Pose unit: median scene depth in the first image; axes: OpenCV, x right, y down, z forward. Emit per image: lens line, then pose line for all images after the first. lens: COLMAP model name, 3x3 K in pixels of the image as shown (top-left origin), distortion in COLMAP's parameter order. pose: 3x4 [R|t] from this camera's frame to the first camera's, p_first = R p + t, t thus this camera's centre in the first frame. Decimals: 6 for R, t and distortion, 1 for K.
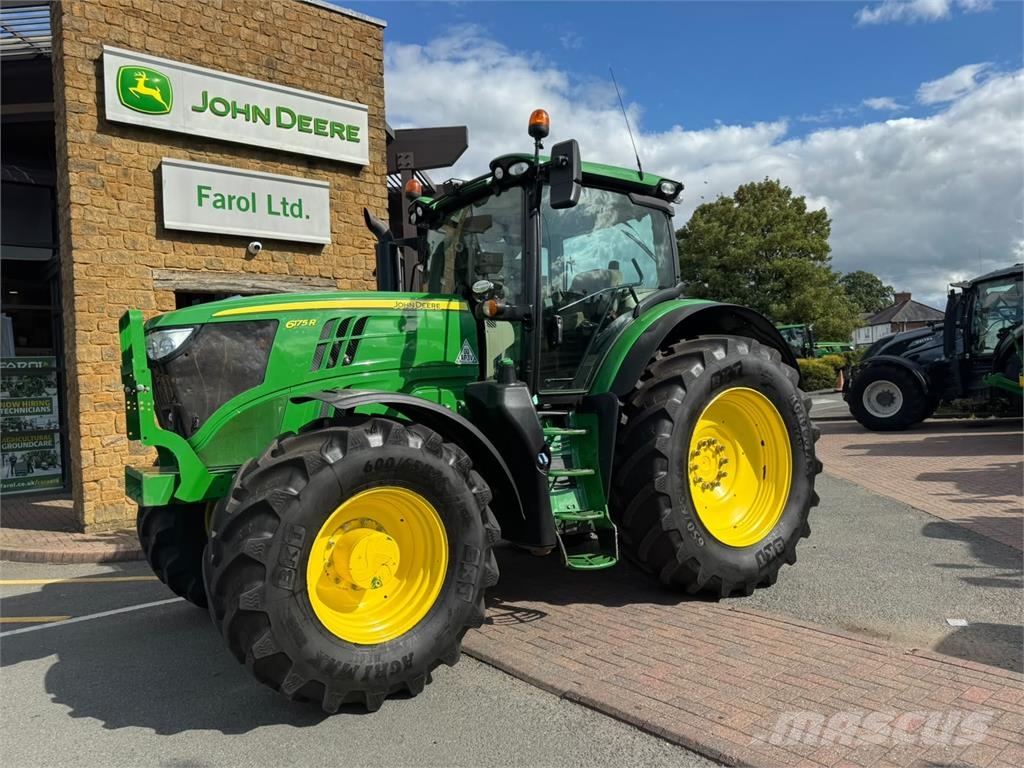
lens RADIAL K [[726.6, 0, 508.4], [0, 726.6, 394.1], [0, 0, 1]] dist [0.029517, -0.027057]
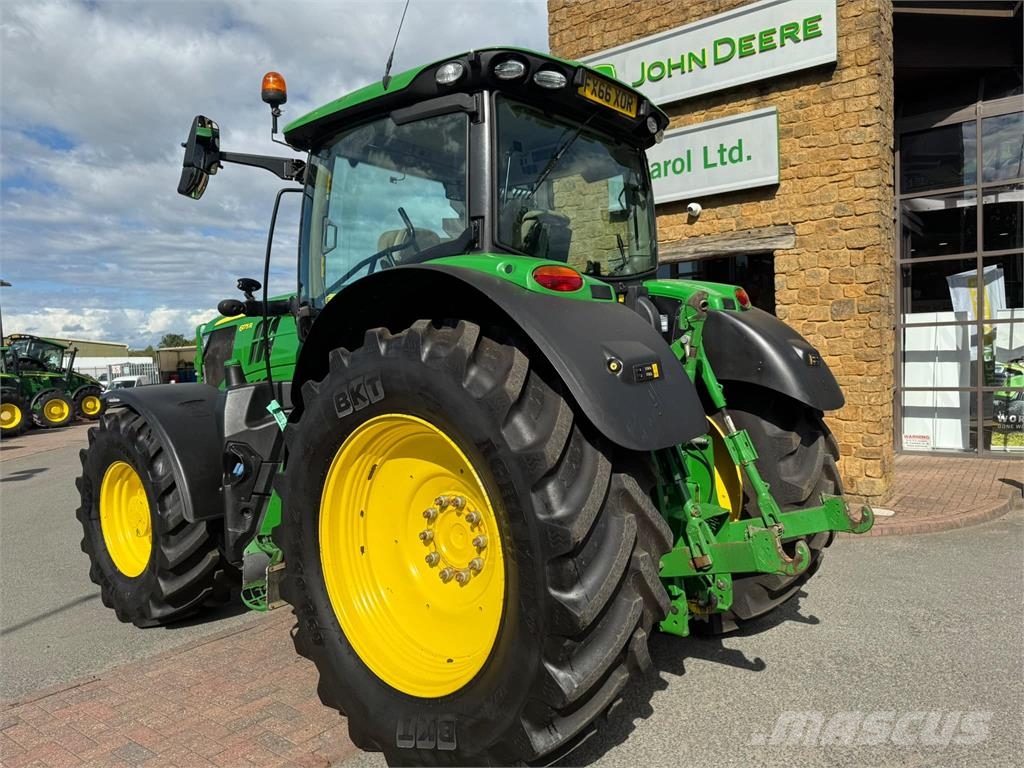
lens RADIAL K [[726.6, 0, 518.2], [0, 726.6, 389.6], [0, 0, 1]] dist [0.029517, -0.027057]
pose [[0.248877, 0.072833, -0.965793, 0.552175], [-0.002068, 0.997206, 0.074669, -0.043763], [0.968533, -0.016586, 0.248332, 0.594107]]
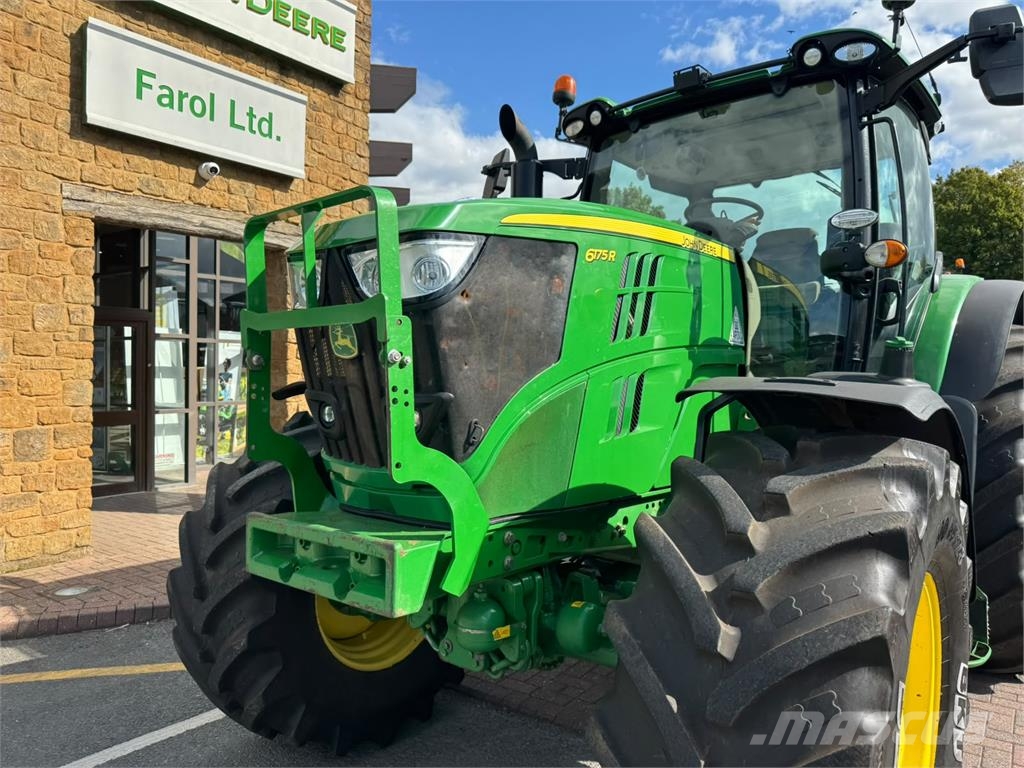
lens RADIAL K [[726.6, 0, 510.6], [0, 726.6, 383.3], [0, 0, 1]] dist [0.029517, -0.027057]
pose [[0.966916, 0.037545, 0.252317, -0.253811], [-0.036378, 0.999295, -0.009291, 0.004420], [-0.252488, -0.000195, 0.967600, 0.250057]]
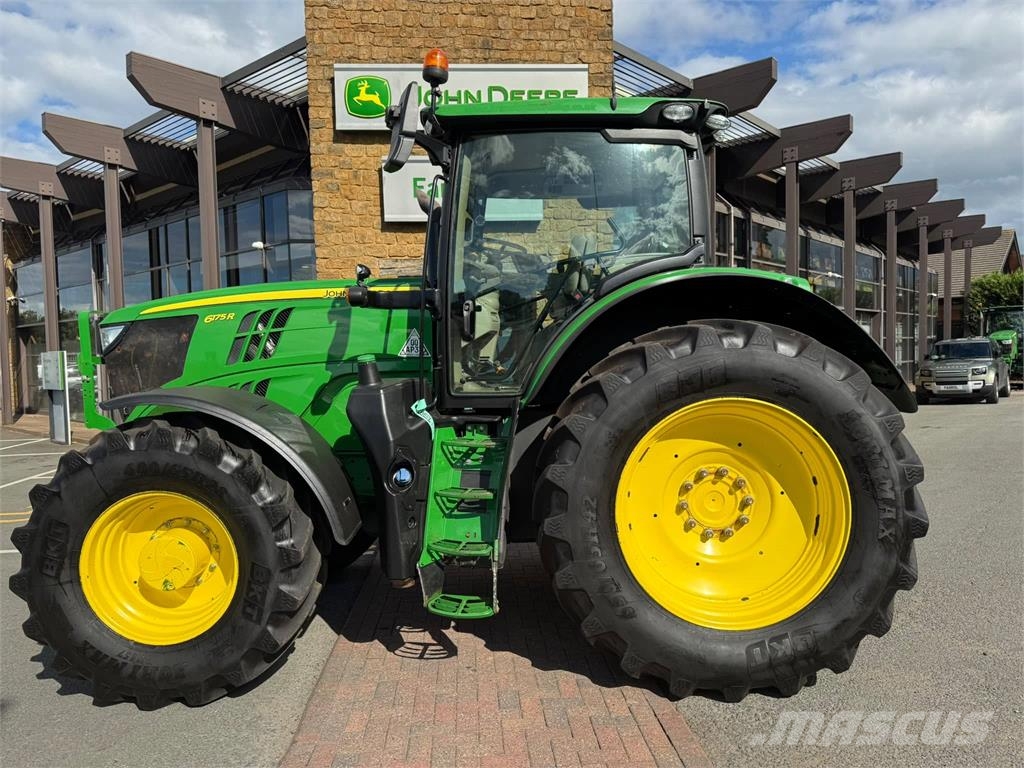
lens RADIAL K [[726.6, 0, 519.6], [0, 726.6, 395.2], [0, 0, 1]] dist [0.029517, -0.027057]
pose [[0.818184, 0.046657, -0.573060, 0.339033], [-0.020076, 0.998413, 0.052624, -0.026633], [0.574606, -0.031551, 0.817822, 0.208846]]
